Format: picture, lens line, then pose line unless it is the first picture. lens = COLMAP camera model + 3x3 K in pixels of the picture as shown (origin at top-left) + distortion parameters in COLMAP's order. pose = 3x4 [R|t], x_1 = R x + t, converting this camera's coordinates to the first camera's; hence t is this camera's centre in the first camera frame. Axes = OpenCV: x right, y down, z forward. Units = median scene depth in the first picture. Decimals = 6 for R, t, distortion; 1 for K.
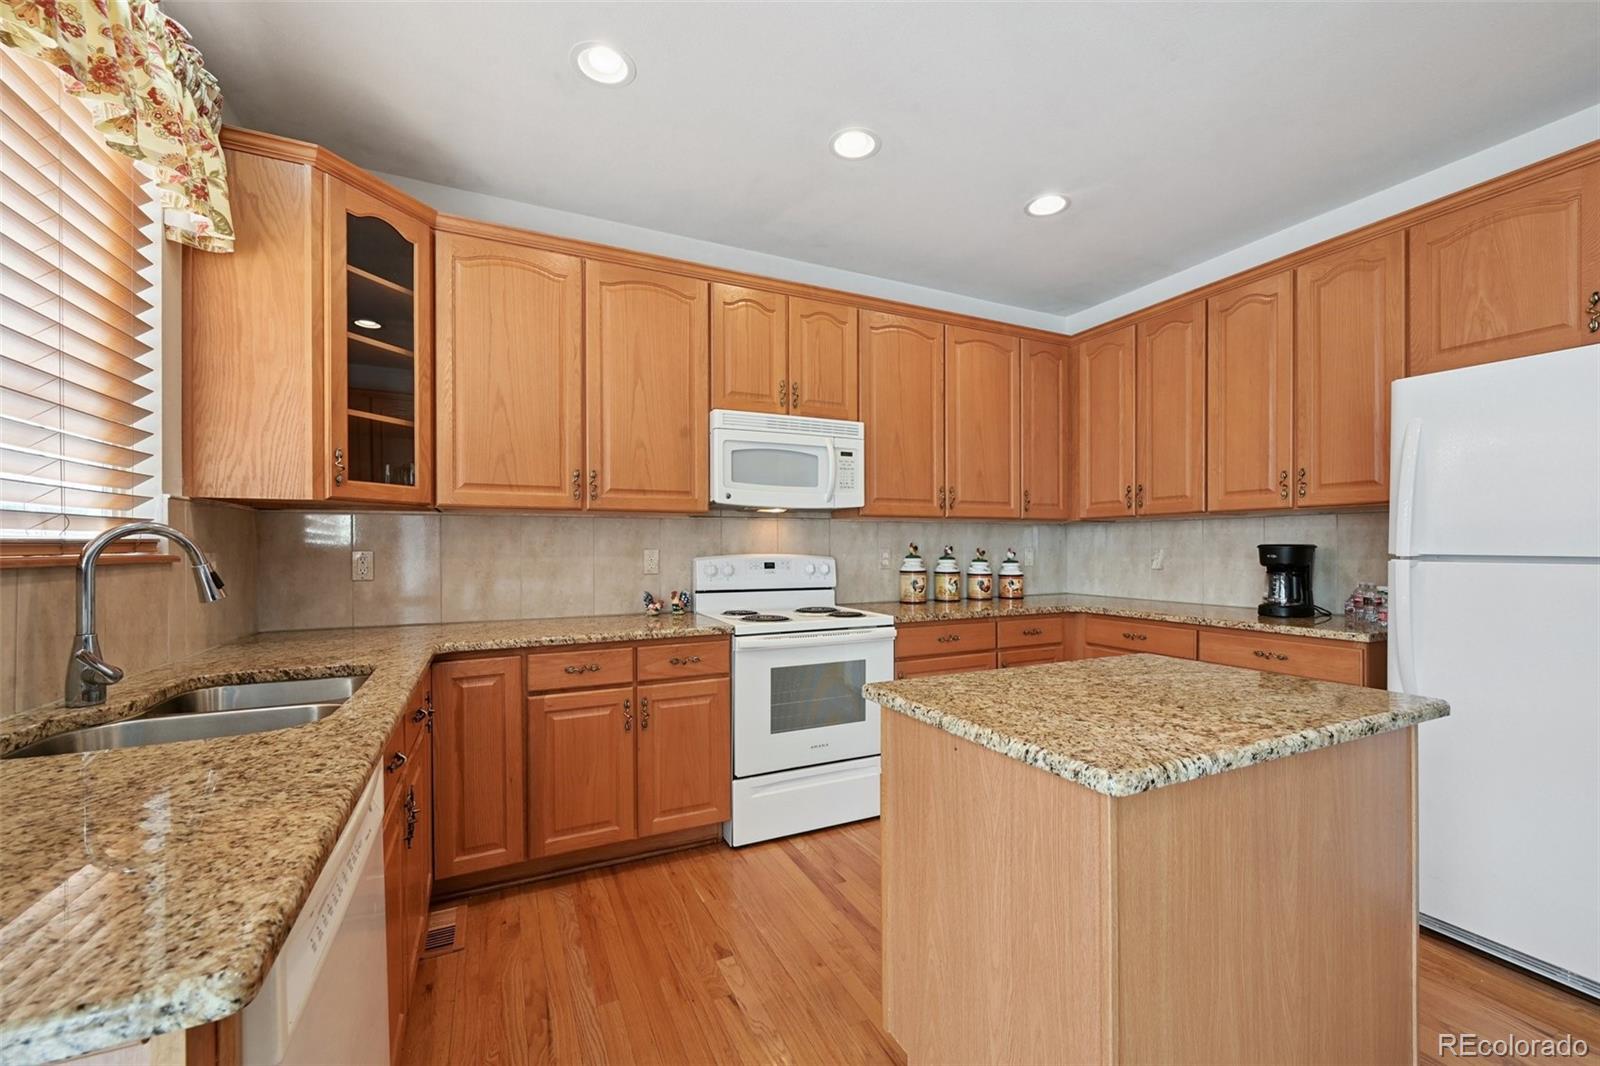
lens RADIAL K [[630.4, 0, 788.2], [0, 630.4, 552.7], [0, 0, 1]] dist [-0.003149, 0.000197]
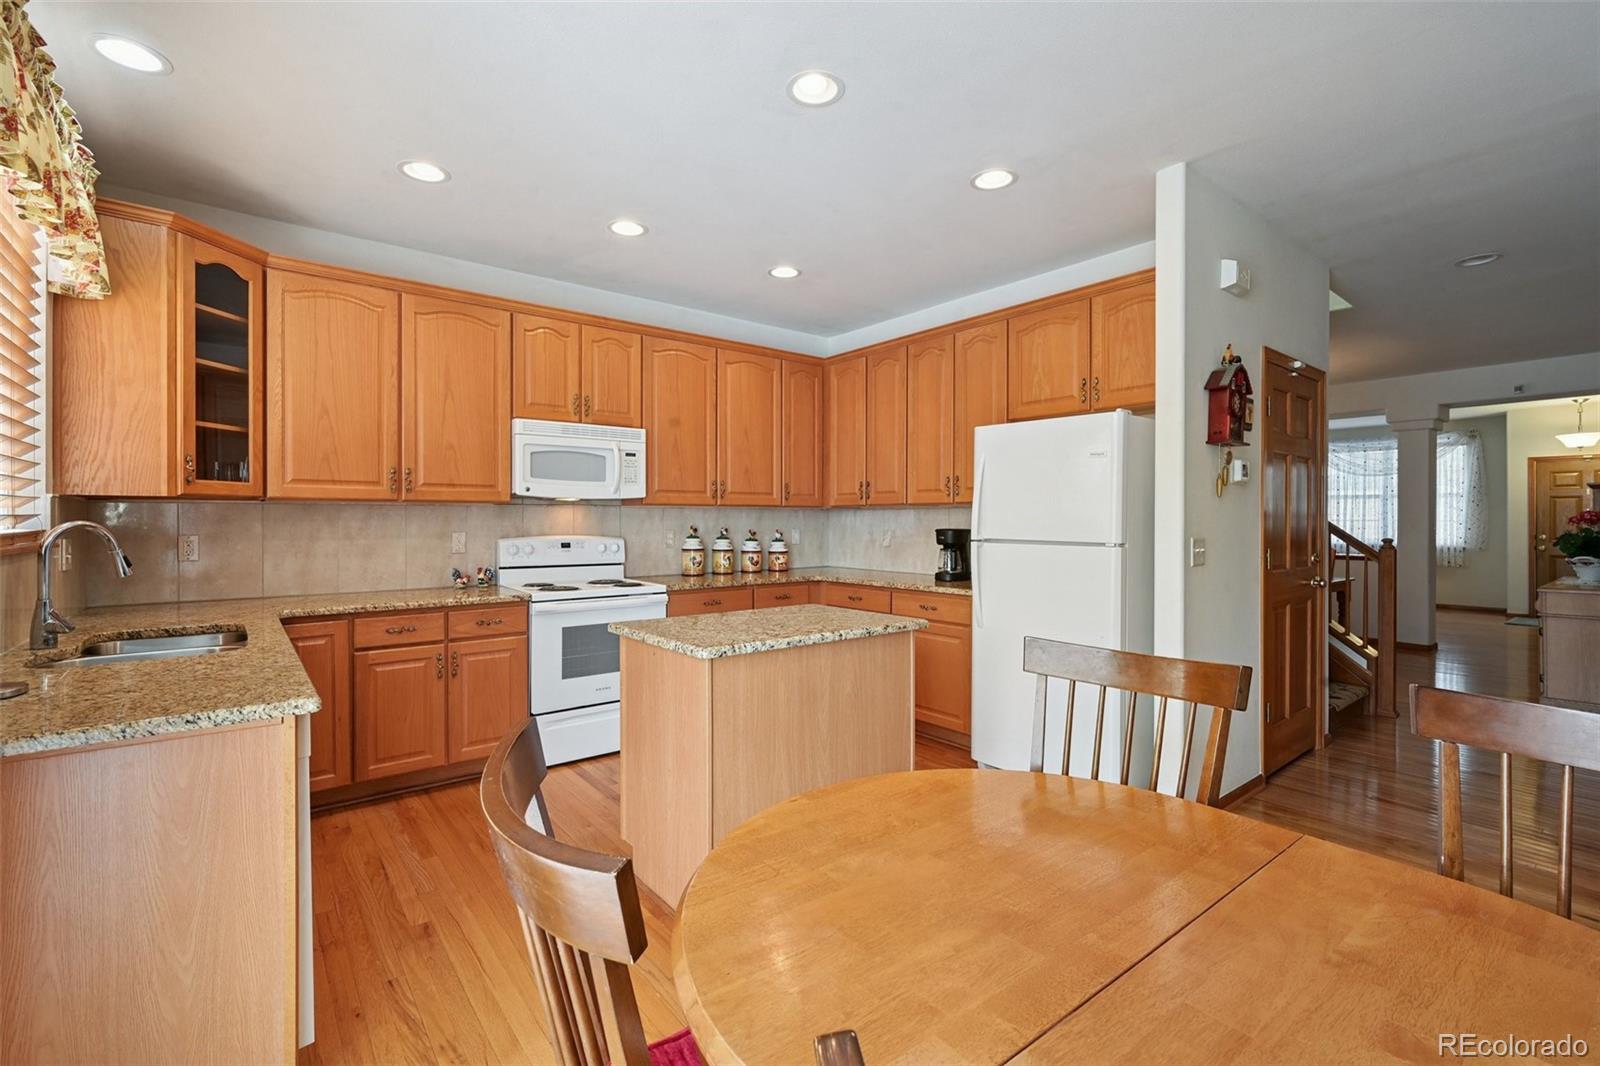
lens RADIAL K [[720.0, 0, 794.7], [0, 720.0, 523.9], [0, 0, 1]] dist [-0.000820, 0.000428]
pose [[0.972377, 0.002888, 0.233396, 0.087092], [-0.002589, 0.999995, -0.001586, -0.022964], [-0.233400, 0.000938, 0.972380, -0.503163]]
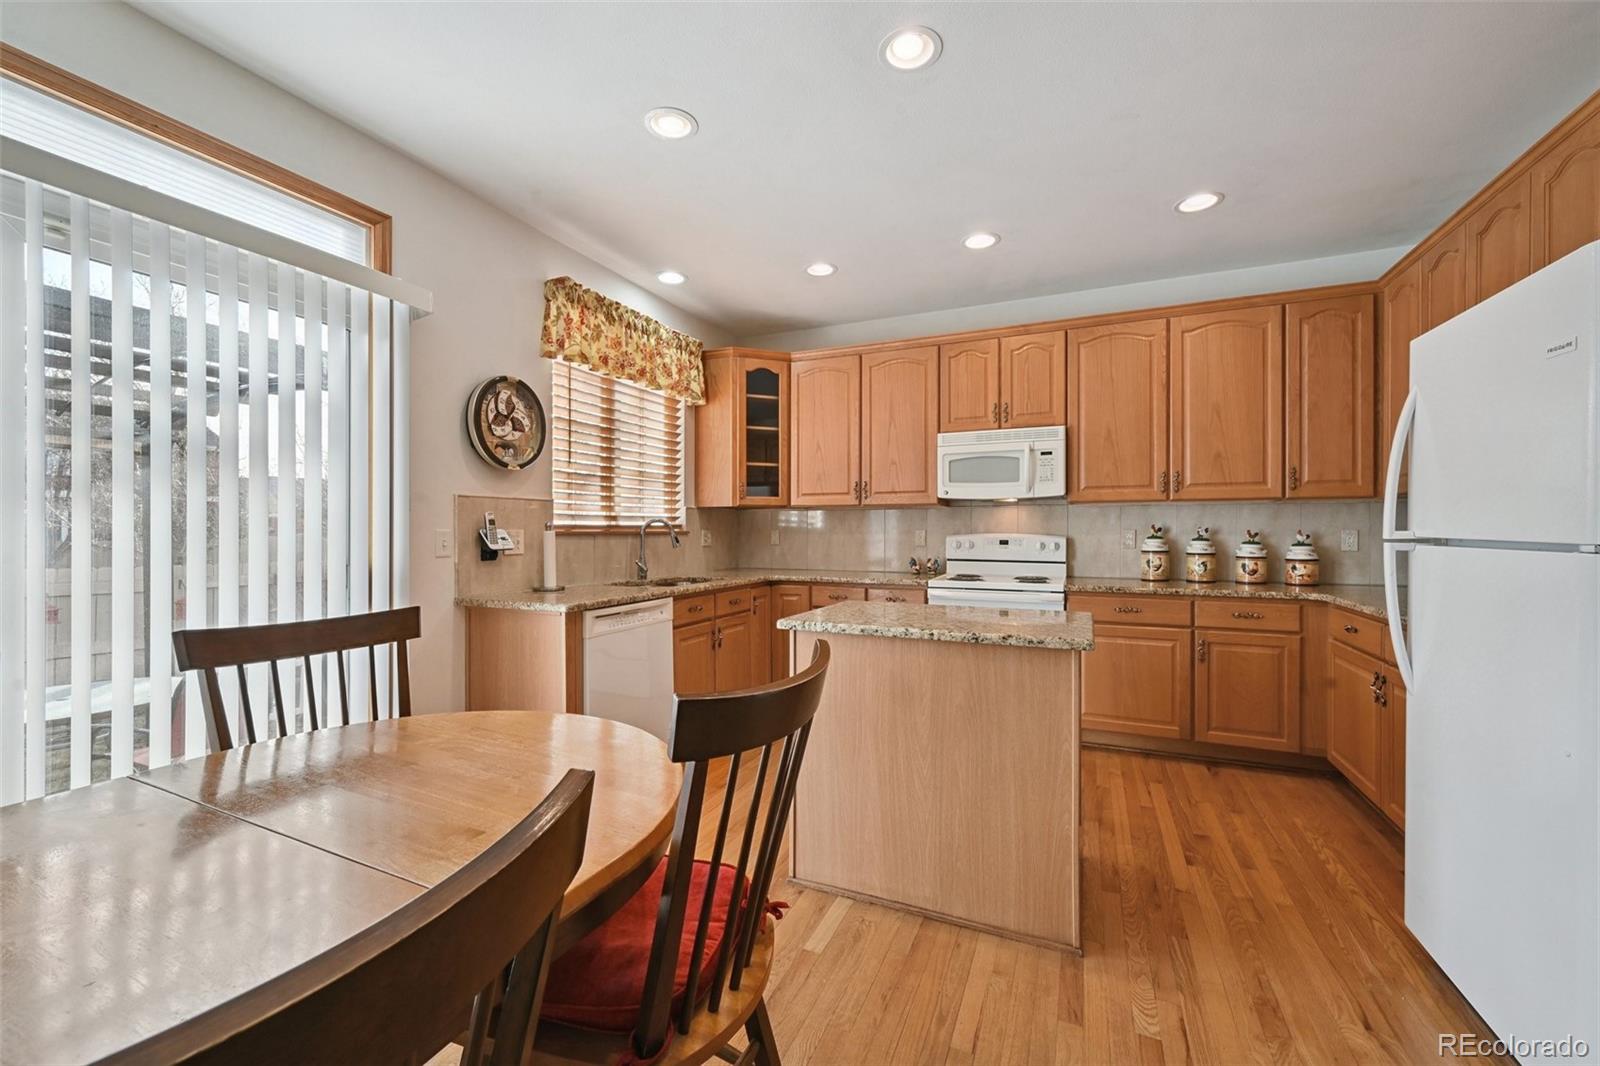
lens RADIAL K [[630.4, 0, 798.1], [0, 630.4, 532.3], [0, 0, 1]] dist [-0.003149, 0.000197]
pose [[0.651585, 0.005405, -0.758556, 0.812258], [-0.008158, 0.999967, 0.000118, 0.003327], [0.758531, 0.006112, 0.651608, -0.201881]]
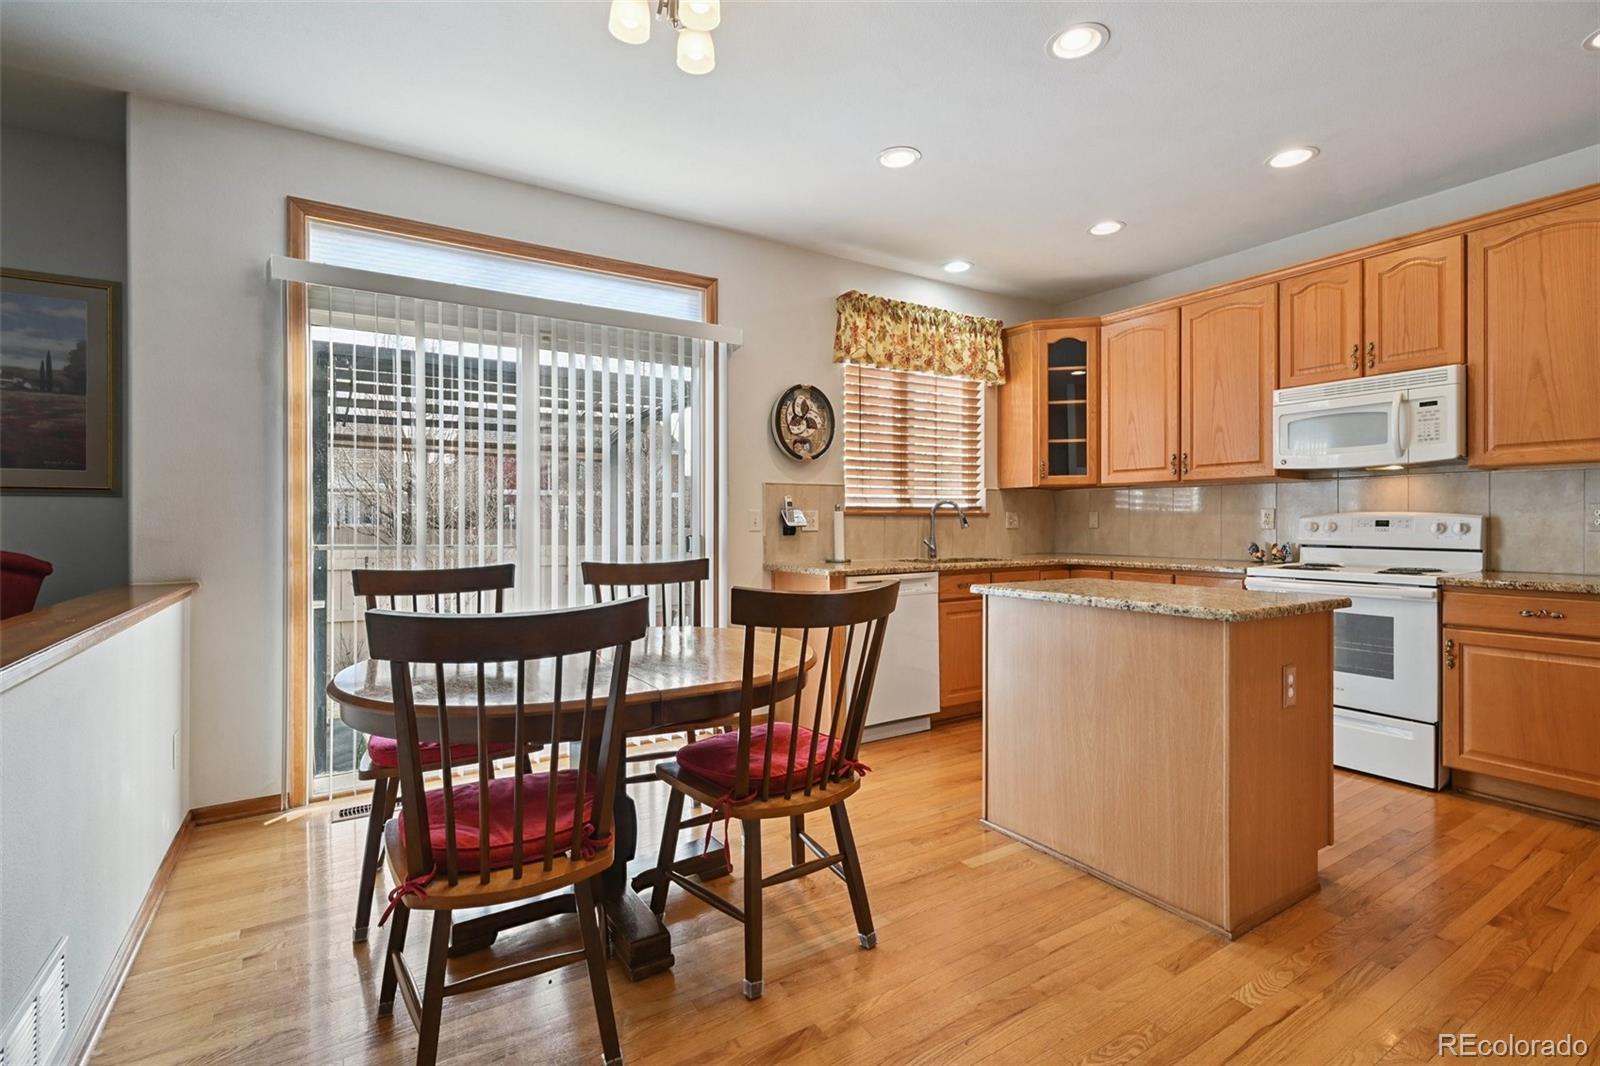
lens RADIAL K [[720.0, 0, 796.1], [0, 720.0, 523.2], [0, 0, 1]] dist [-0.000820, 0.000428]
pose [[0.123052, 0.005528, -0.992385, 1.177057], [-0.006070, 0.999970, 0.004818, 0.024137], [0.992382, 0.005431, 0.123081, -0.069515]]
